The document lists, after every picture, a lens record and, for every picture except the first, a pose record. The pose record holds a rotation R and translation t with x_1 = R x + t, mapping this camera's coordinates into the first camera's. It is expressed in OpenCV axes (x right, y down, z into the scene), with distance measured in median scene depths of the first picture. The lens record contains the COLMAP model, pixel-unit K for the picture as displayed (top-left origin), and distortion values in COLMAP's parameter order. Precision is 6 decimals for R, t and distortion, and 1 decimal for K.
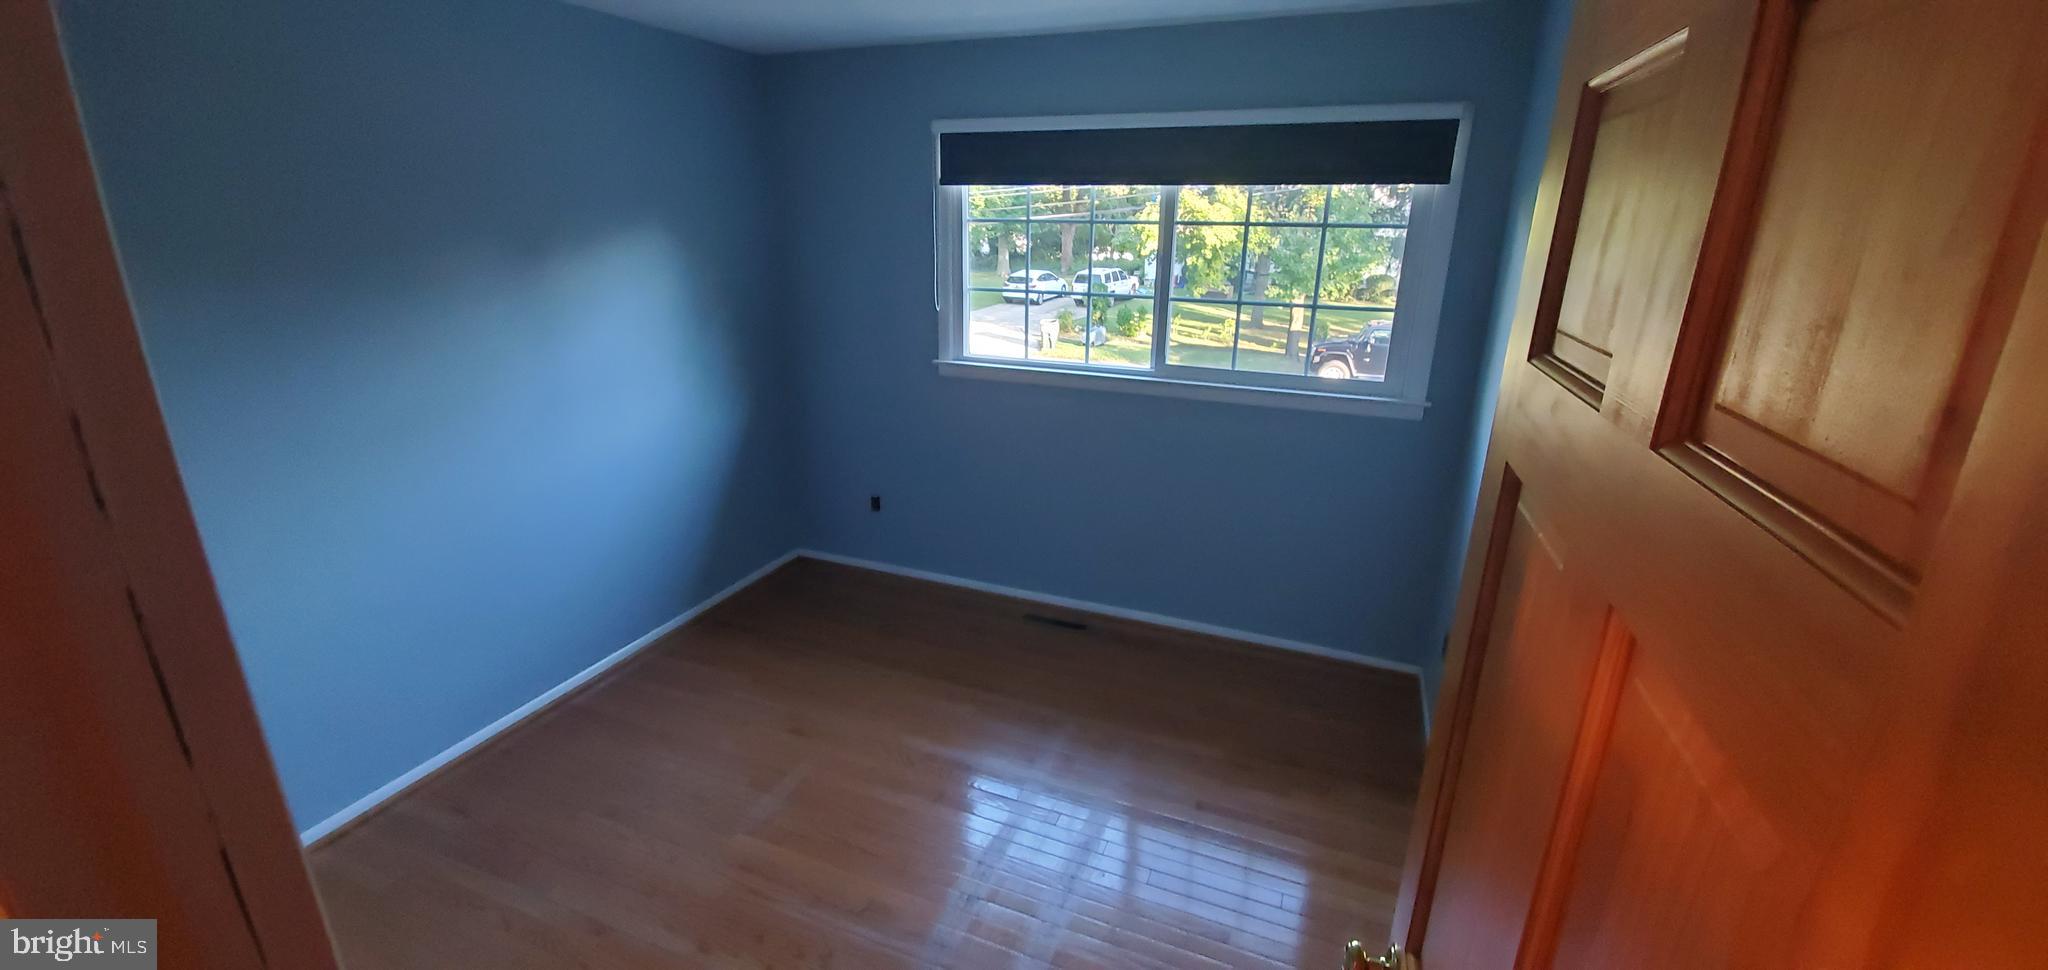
lens RADIAL K [[809.6, 0, 1017.0], [0, 809.6, 486.8], [0, 0, 1]] dist [0.001529, -0.009691]
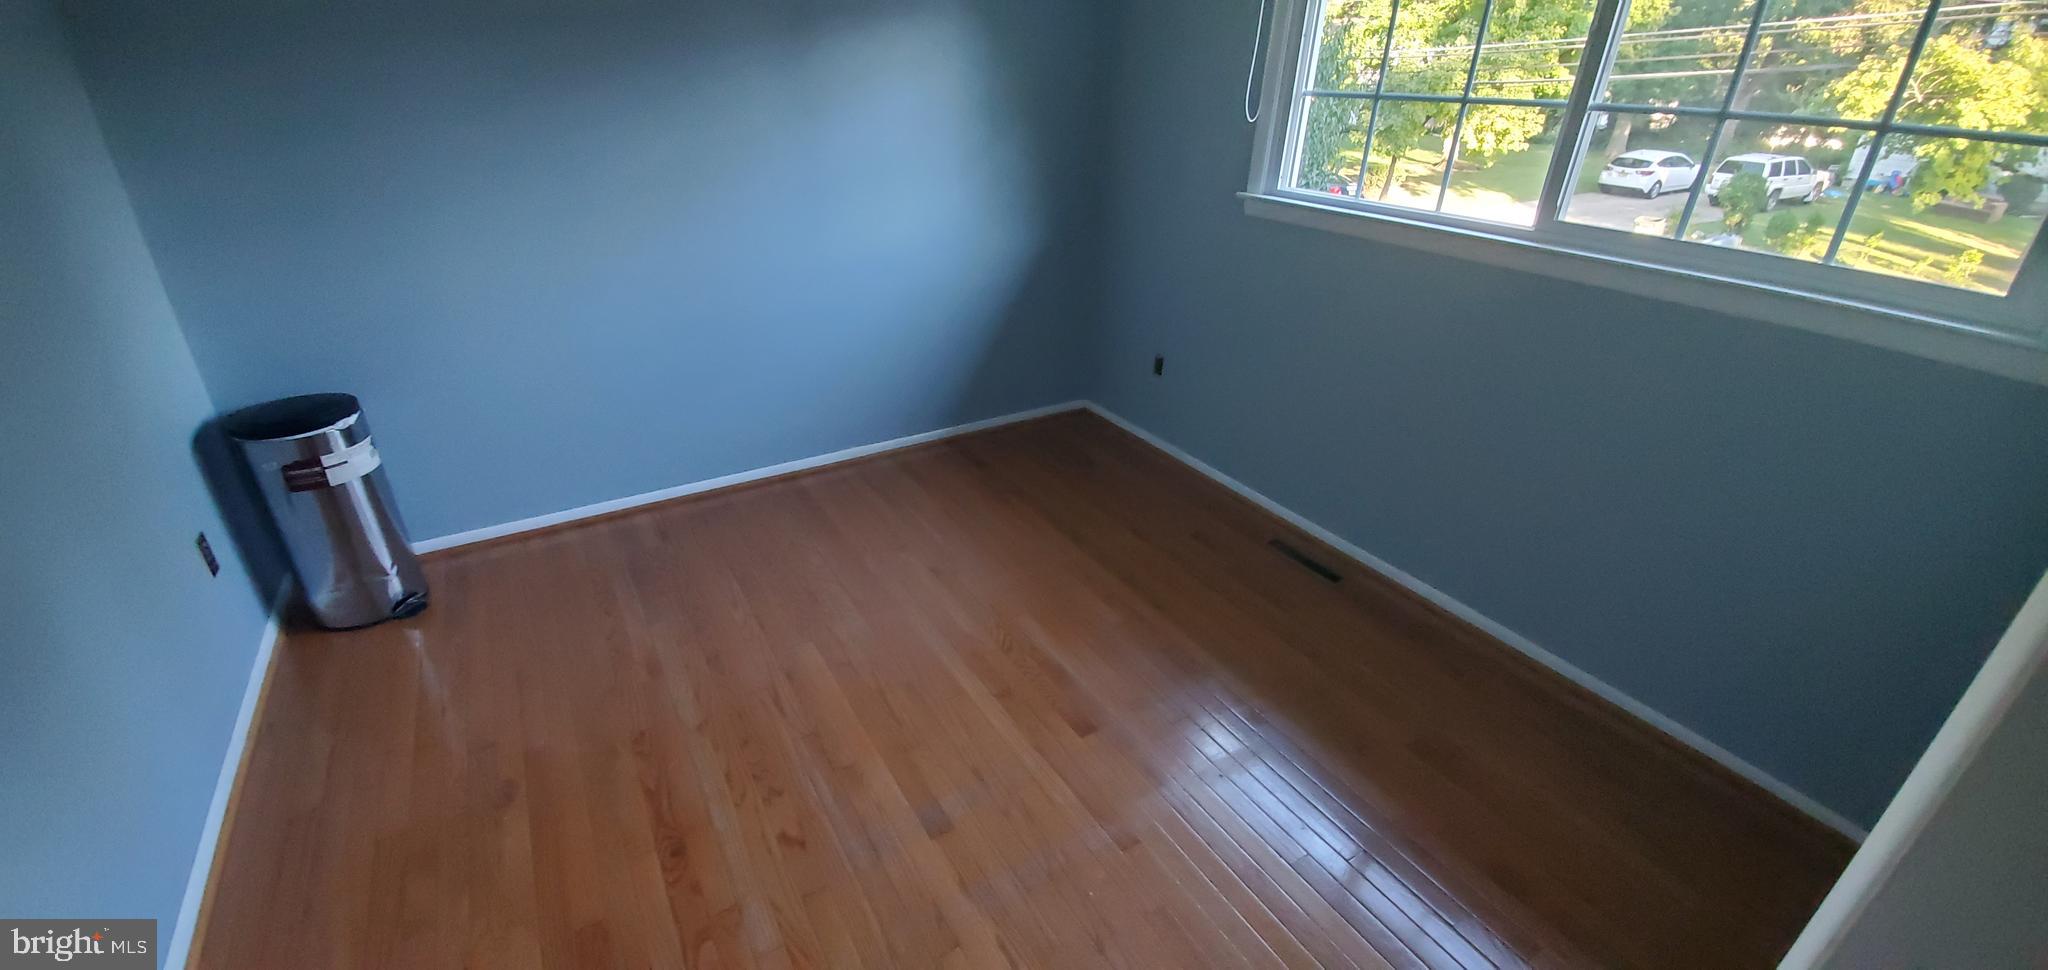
lens RADIAL K [[809.6, 0, 1007.1], [0, 809.6, 496.0], [0, 0, 1]] dist [0.001529, -0.009691]
pose [[0.807692, 0.284201, -0.516588, 0.144295], [-0.198117, 0.956036, 0.216205, -0.001026], [0.555322, -0.072282, 0.828488, 0.153791]]
